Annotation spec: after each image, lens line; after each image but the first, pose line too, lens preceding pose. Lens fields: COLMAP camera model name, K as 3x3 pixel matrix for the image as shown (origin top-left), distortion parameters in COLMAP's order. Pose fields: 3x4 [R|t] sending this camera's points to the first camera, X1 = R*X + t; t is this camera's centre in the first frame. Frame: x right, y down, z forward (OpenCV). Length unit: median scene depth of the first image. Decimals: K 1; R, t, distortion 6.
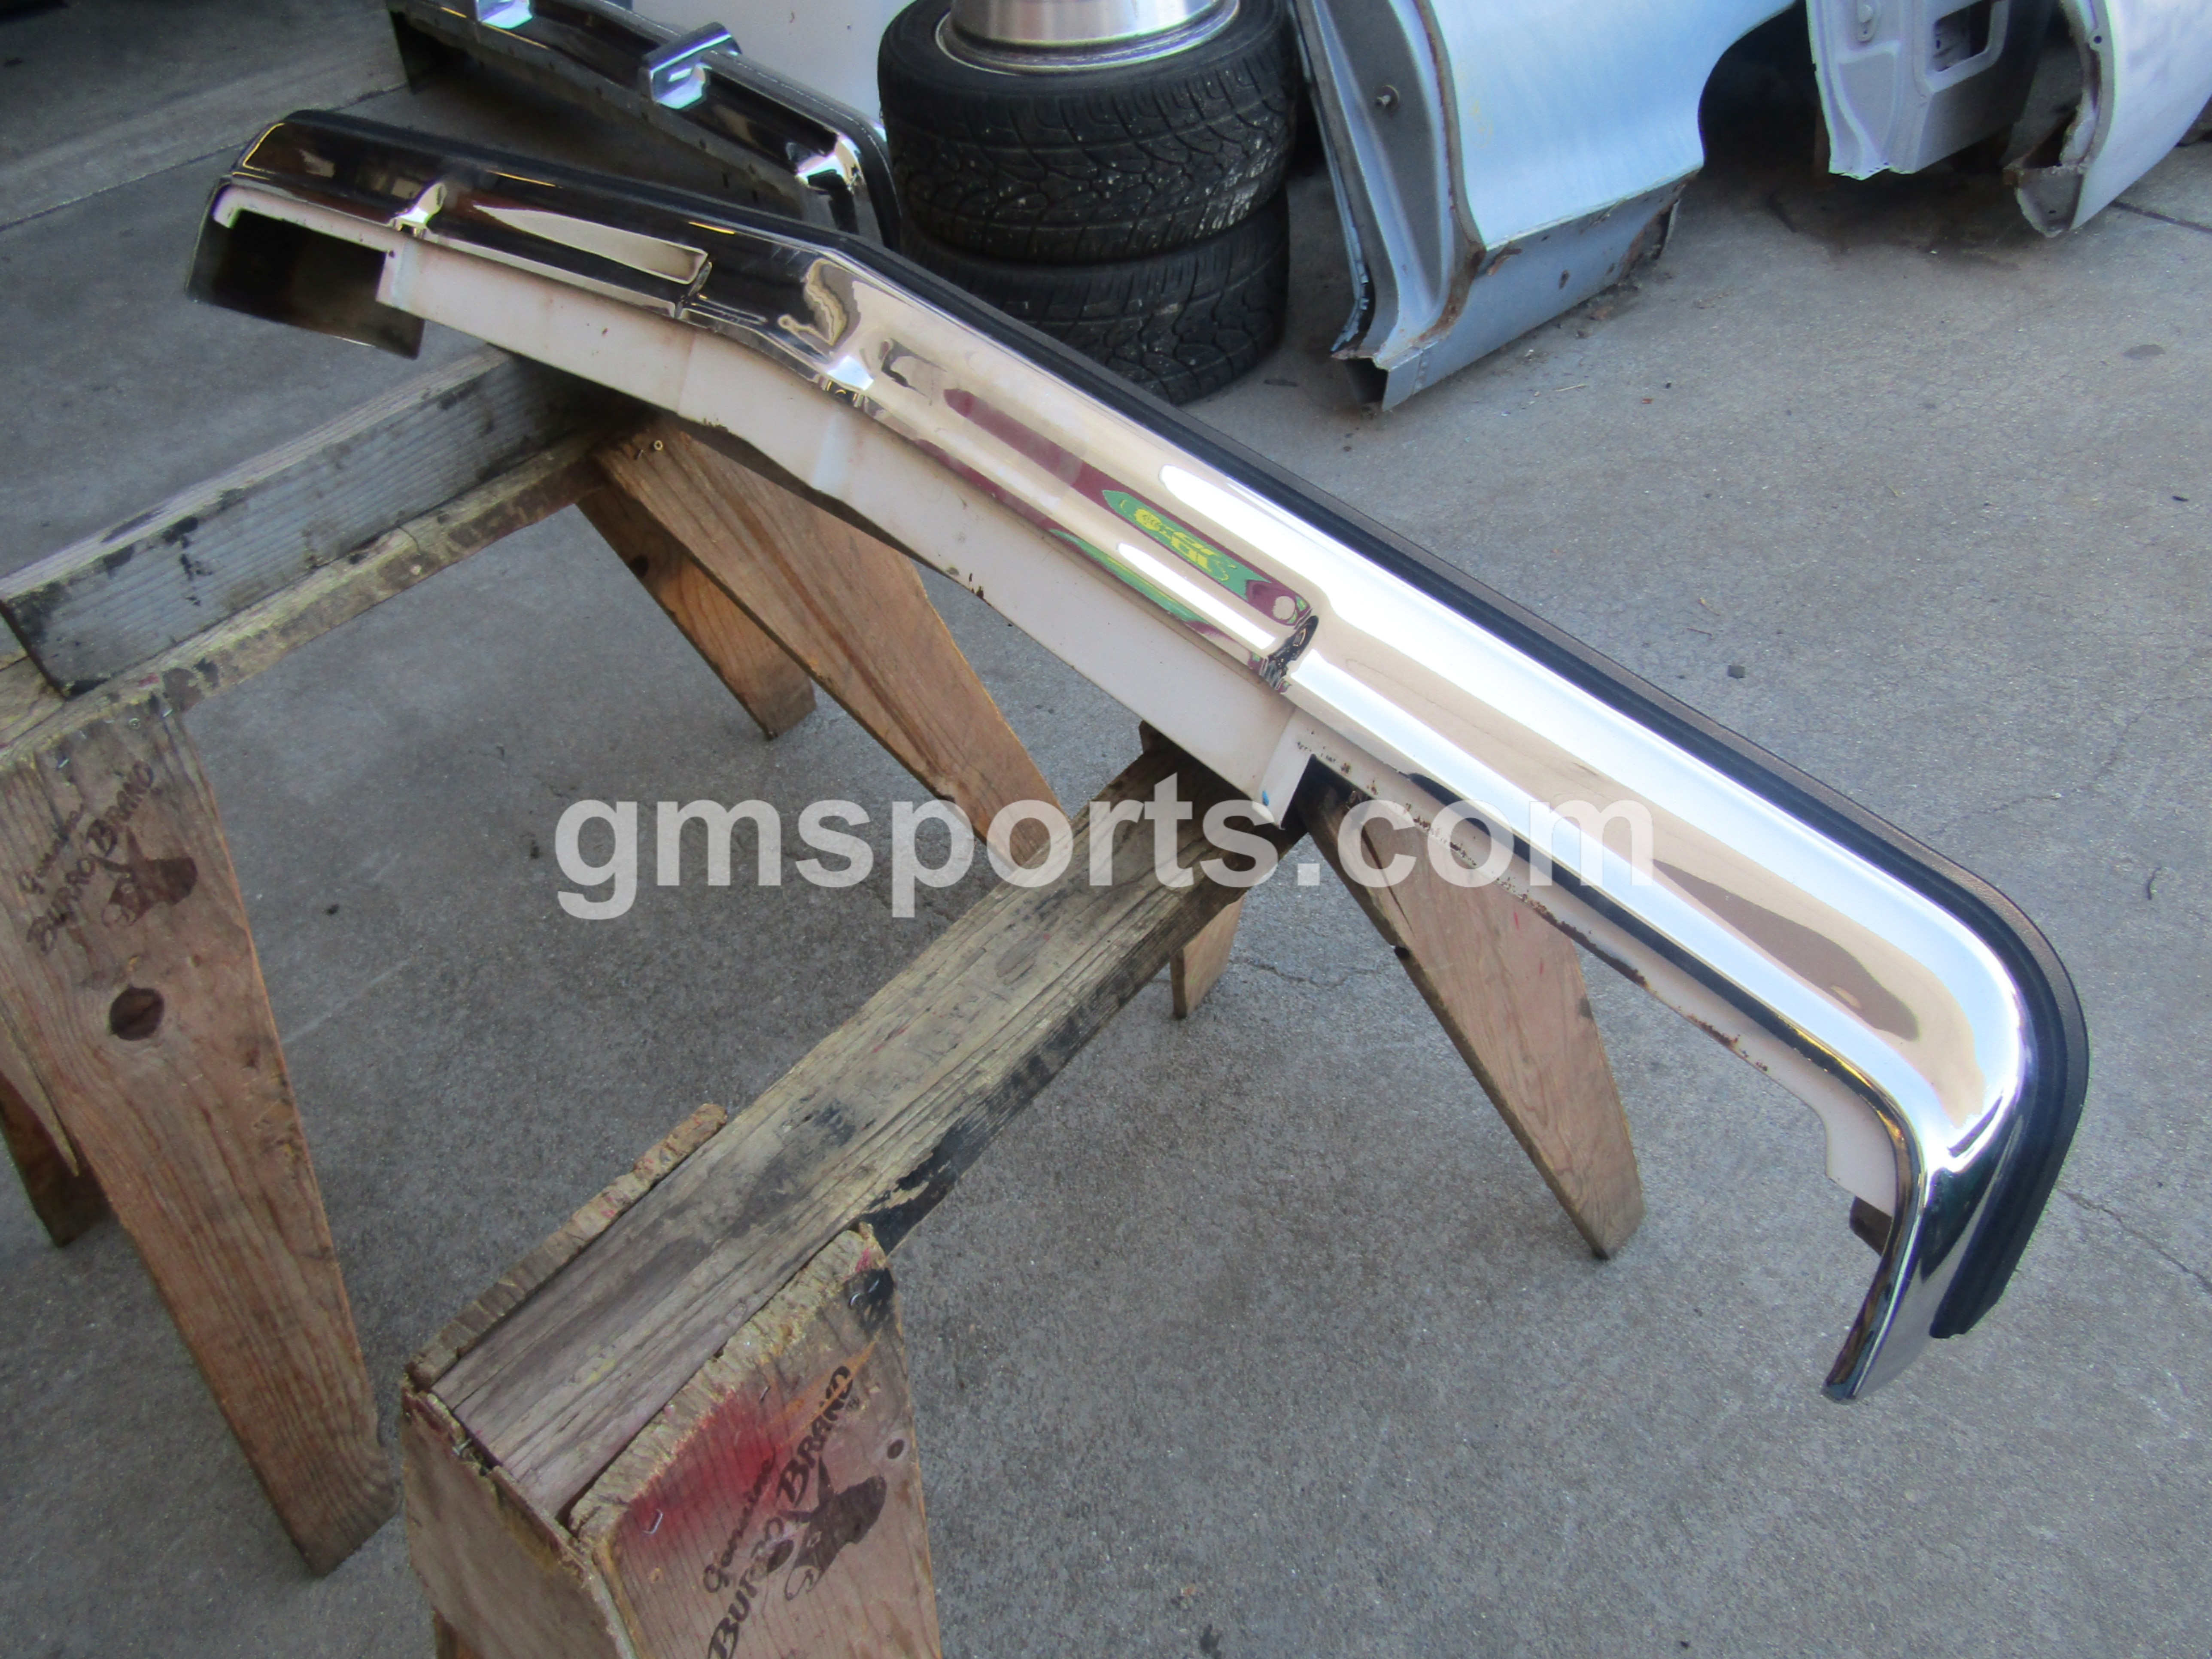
lens RADIAL K [[1582.3, 0, 1098.1], [0, 1582.3, 826.6], [0, 0, 1]] dist [-0.000181, 0.000770]
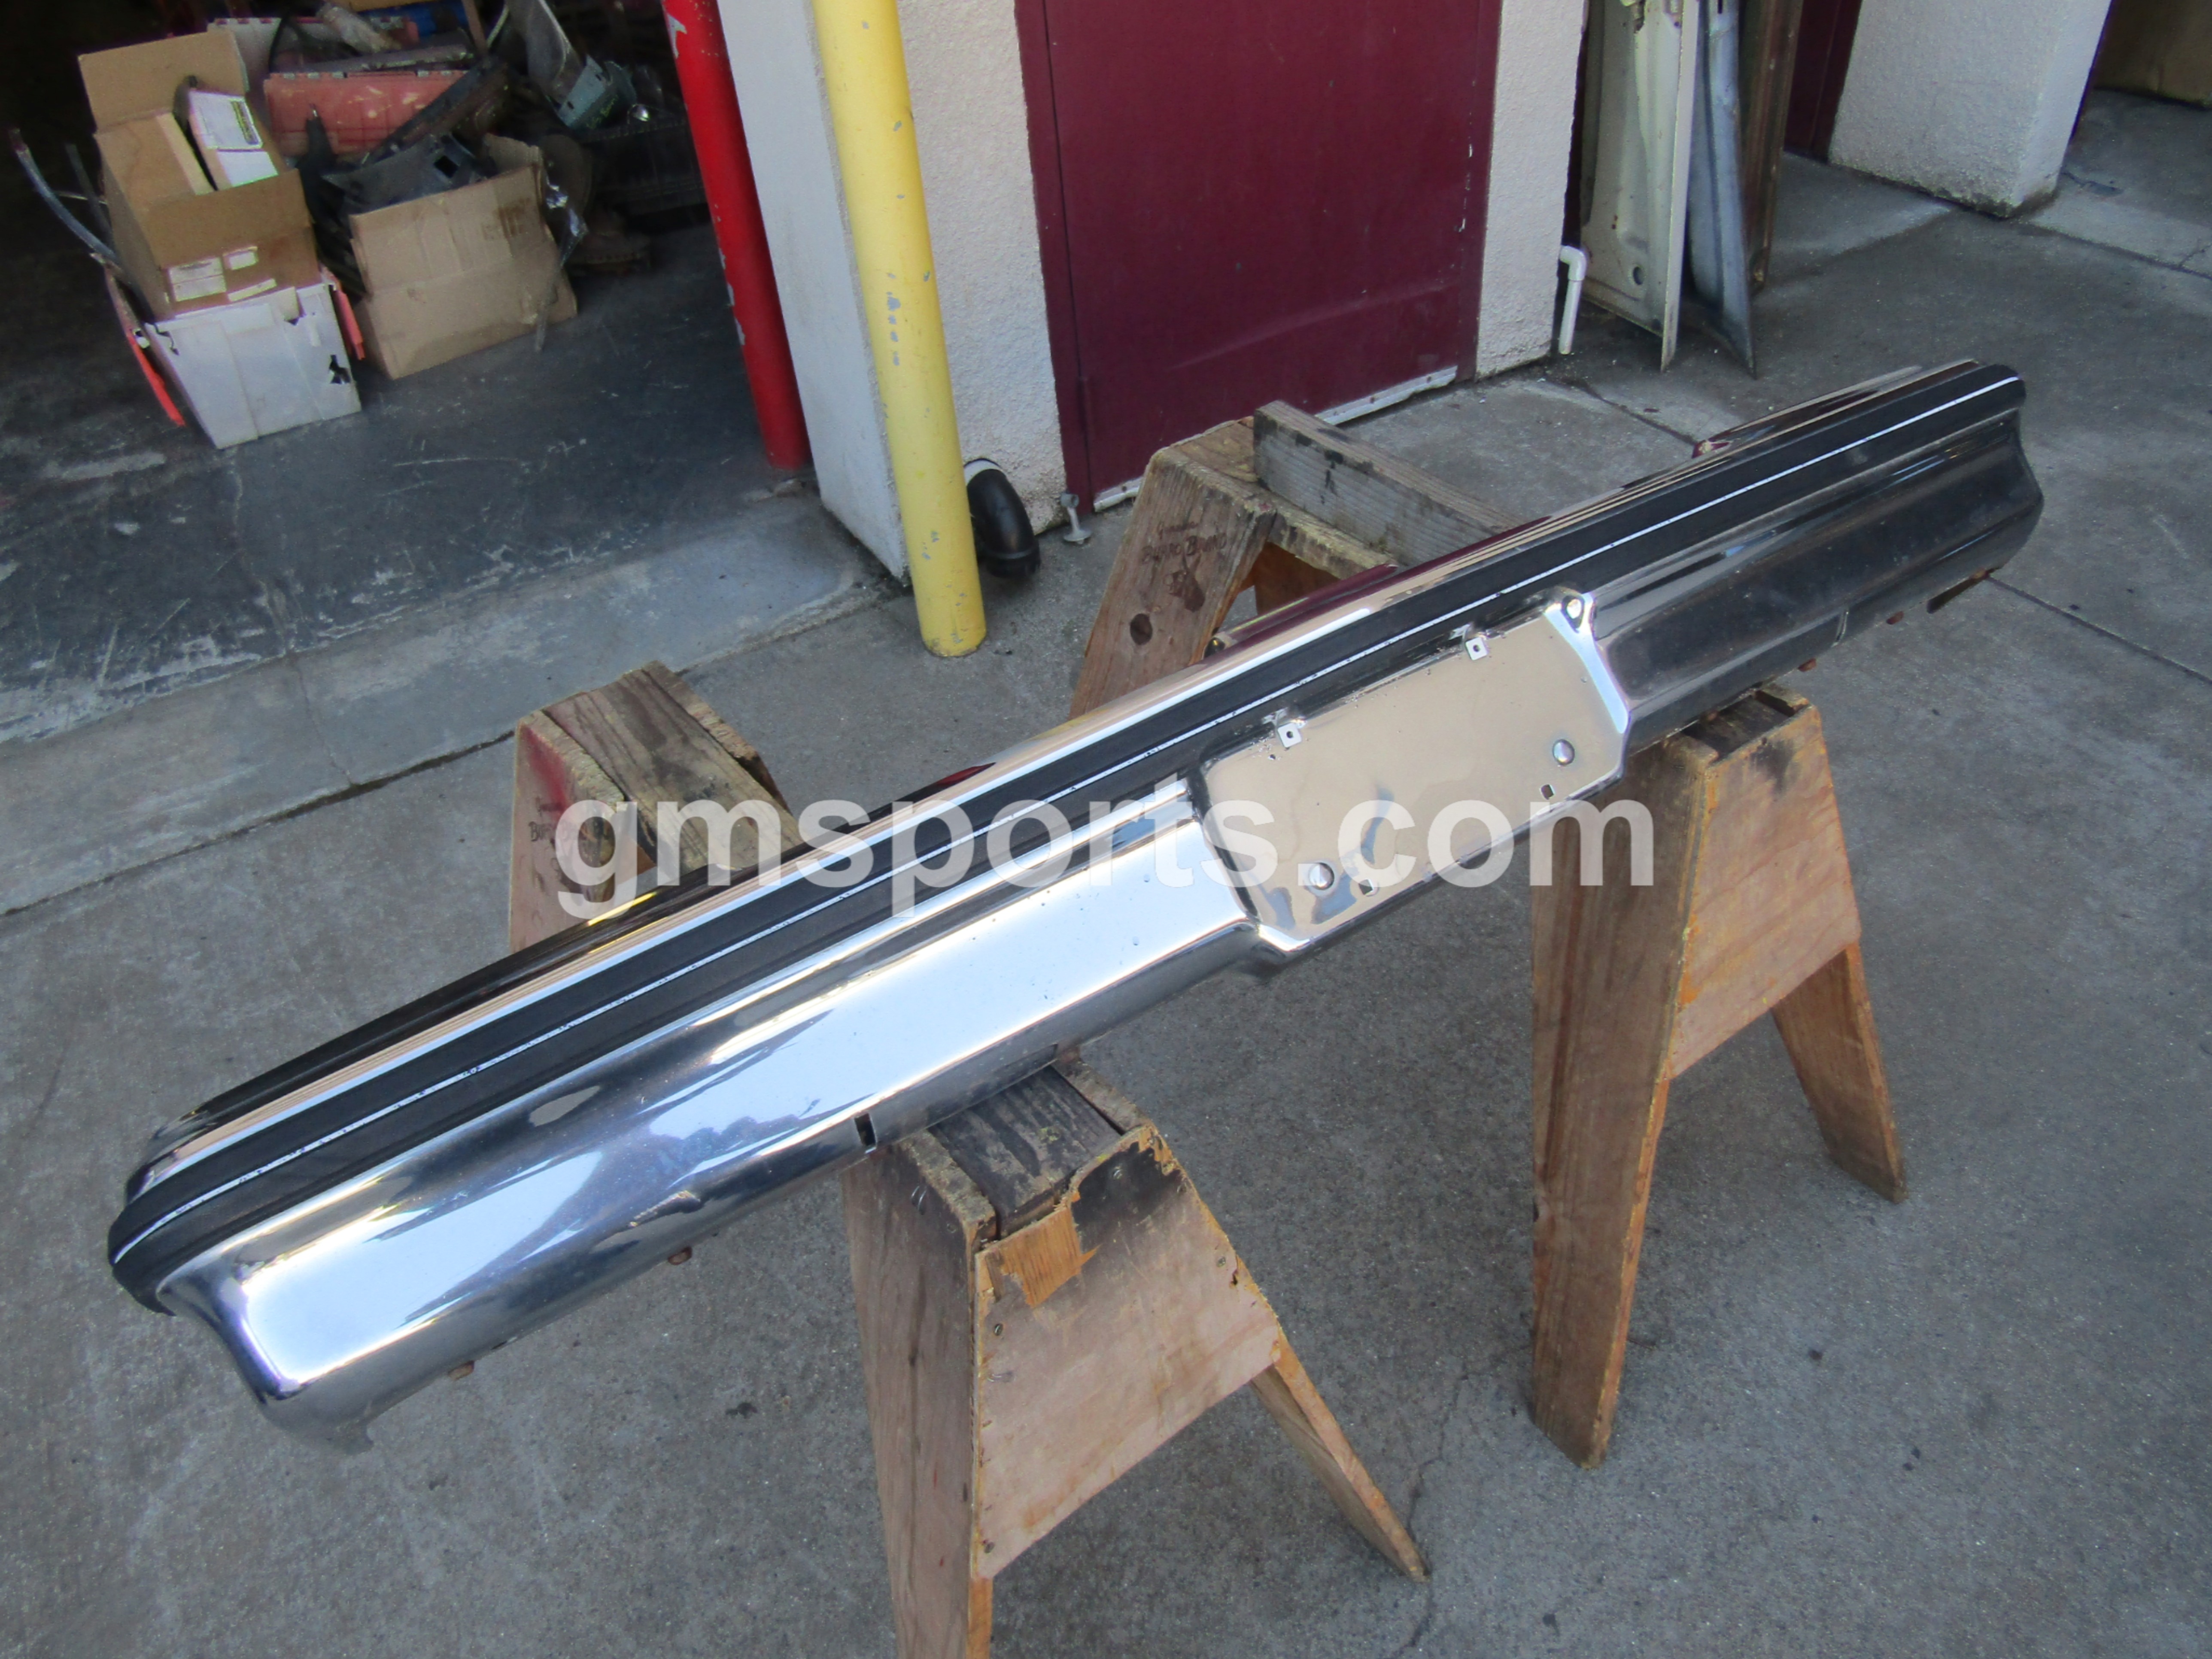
lens RADIAL K [[1567.9, 0, 1110.0], [0, 1567.9, 825.7], [0, 0, 1]] dist [-0.004752, -0.003511]
pose [[-0.210022, 0.688210, -0.694448, 0.436076], [-0.638126, 0.441648, 0.630669, -0.534054], [0.740734, 0.575600, 0.346408, 0.380528]]
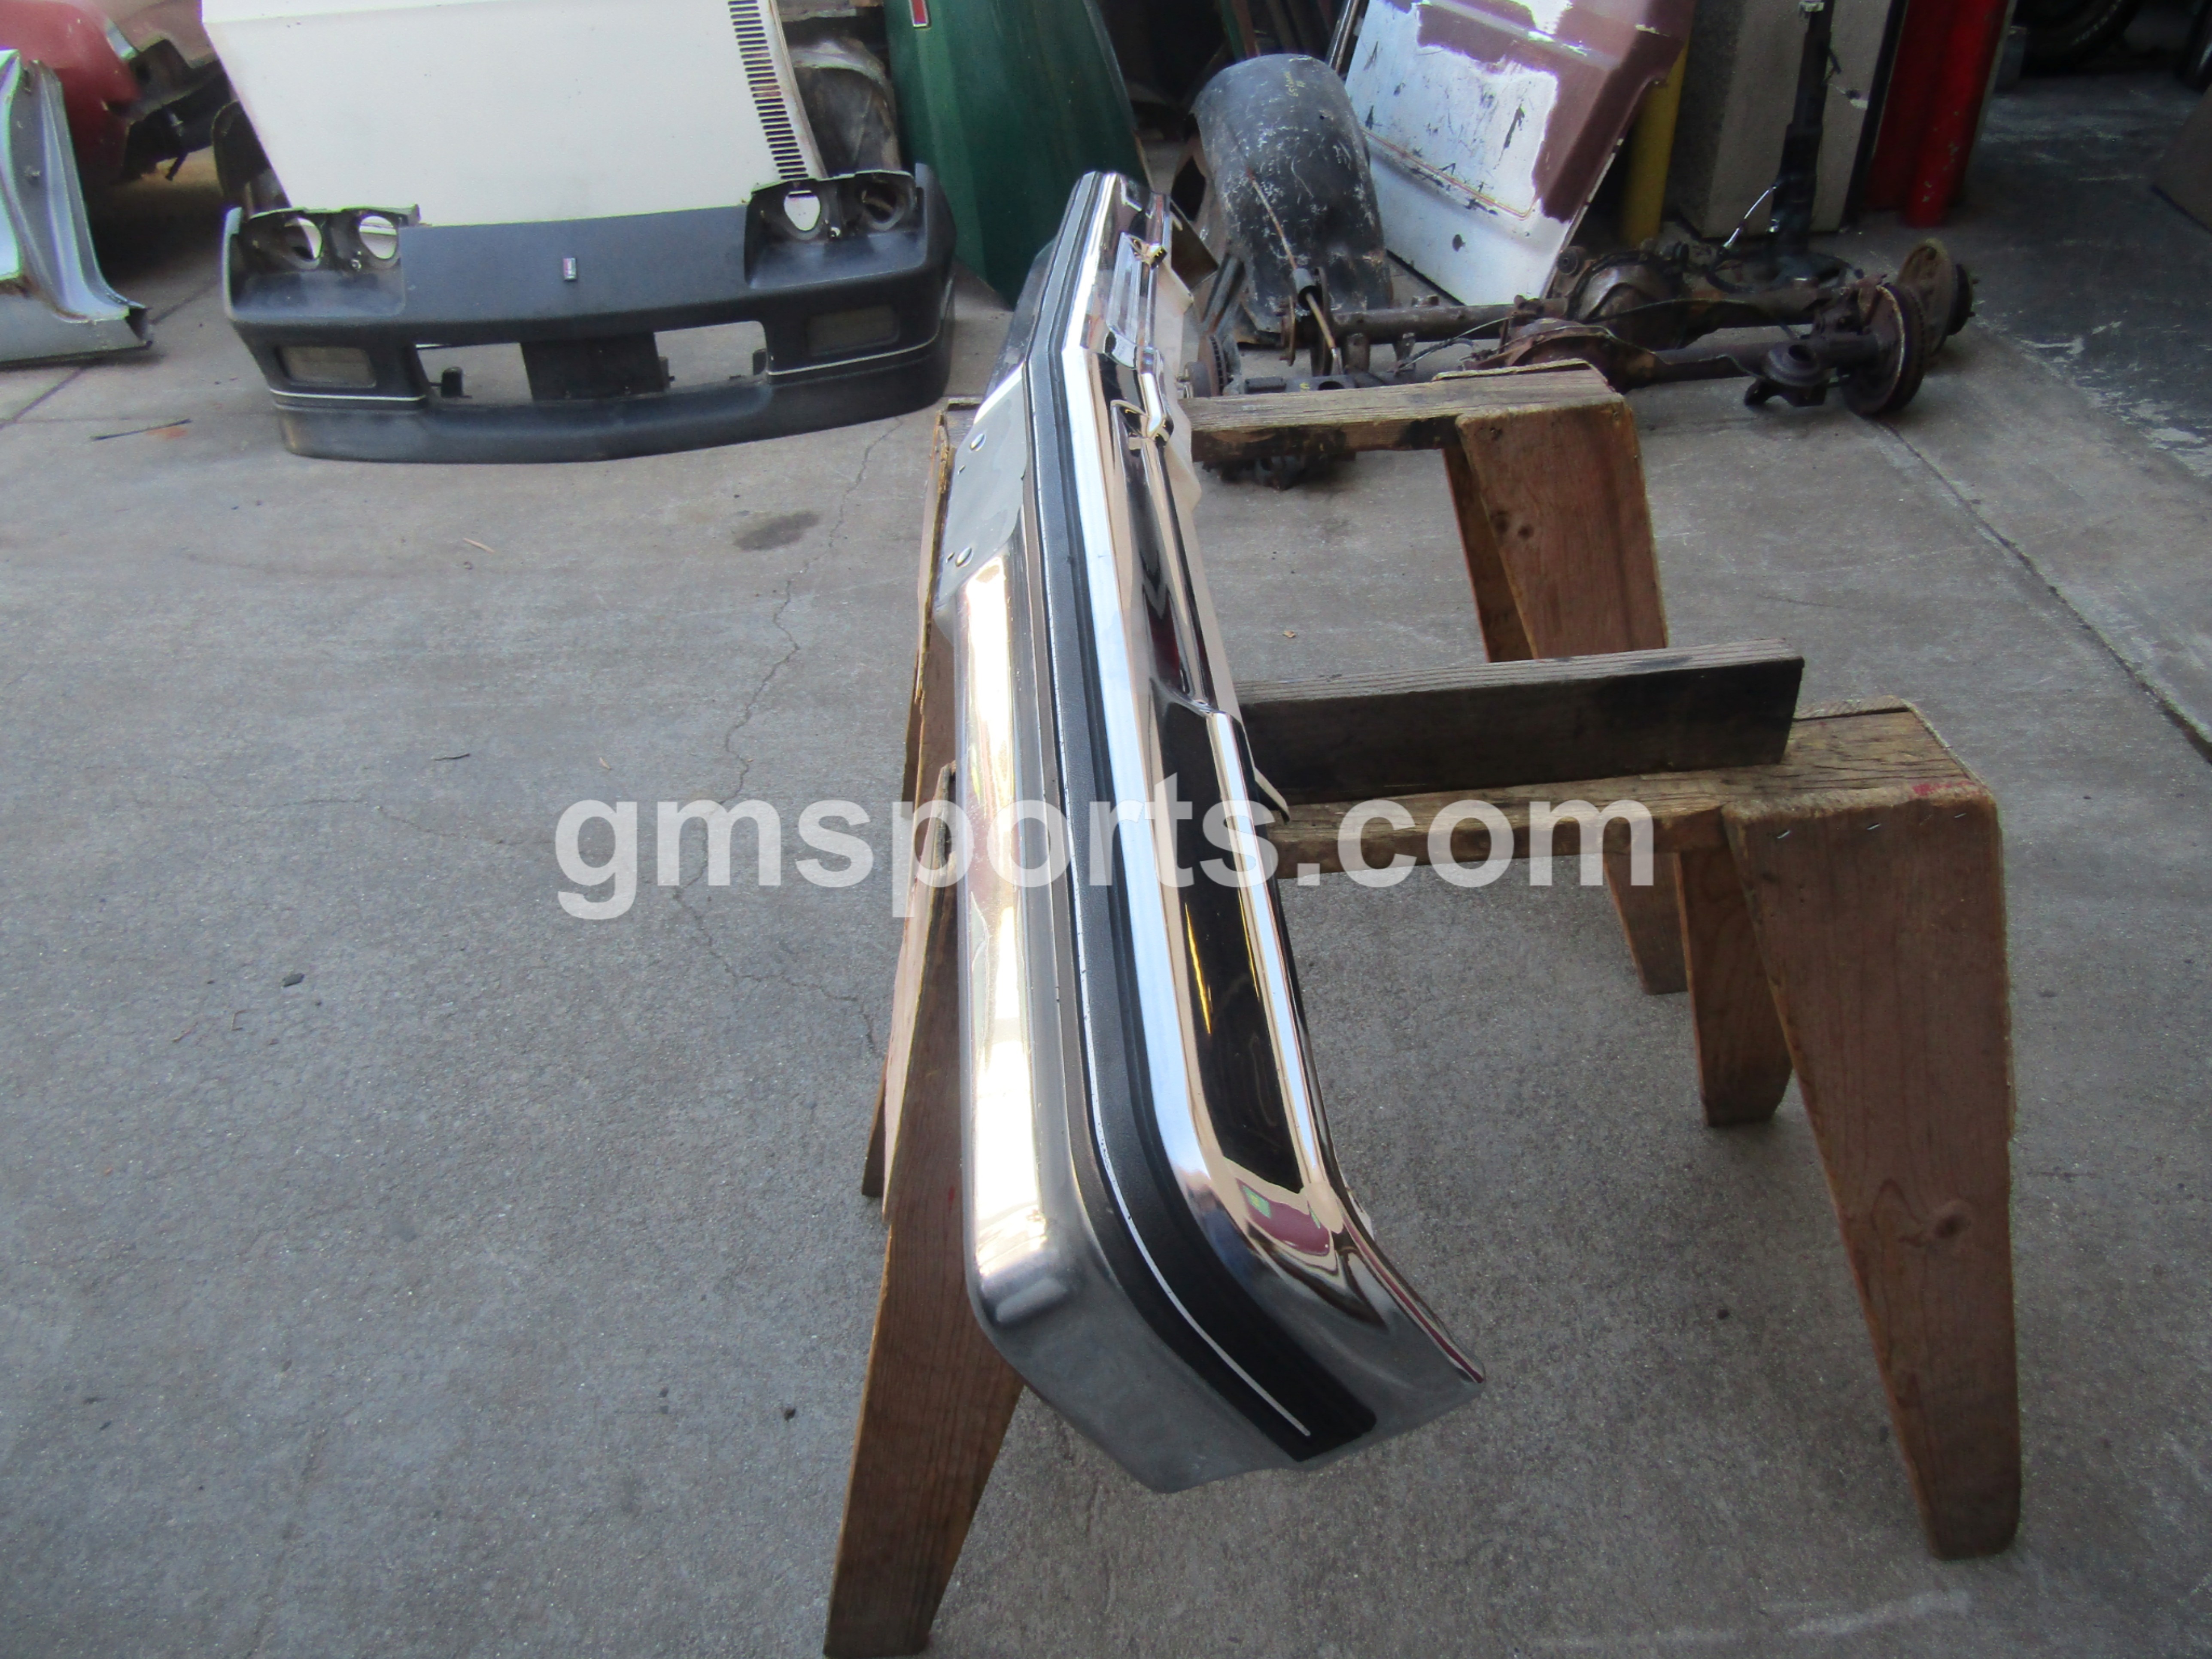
lens RADIAL K [[1585.9, 0, 1099.3], [0, 1585.9, 833.2], [0, 0, 1]] dist [-0.001743, -0.005161]
pose [[-0.700785, -0.343870, 0.625024, -0.691162], [0.561621, 0.274294, 0.780605, -0.770045], [-0.439866, 0.898063, 0.000904, 0.844108]]
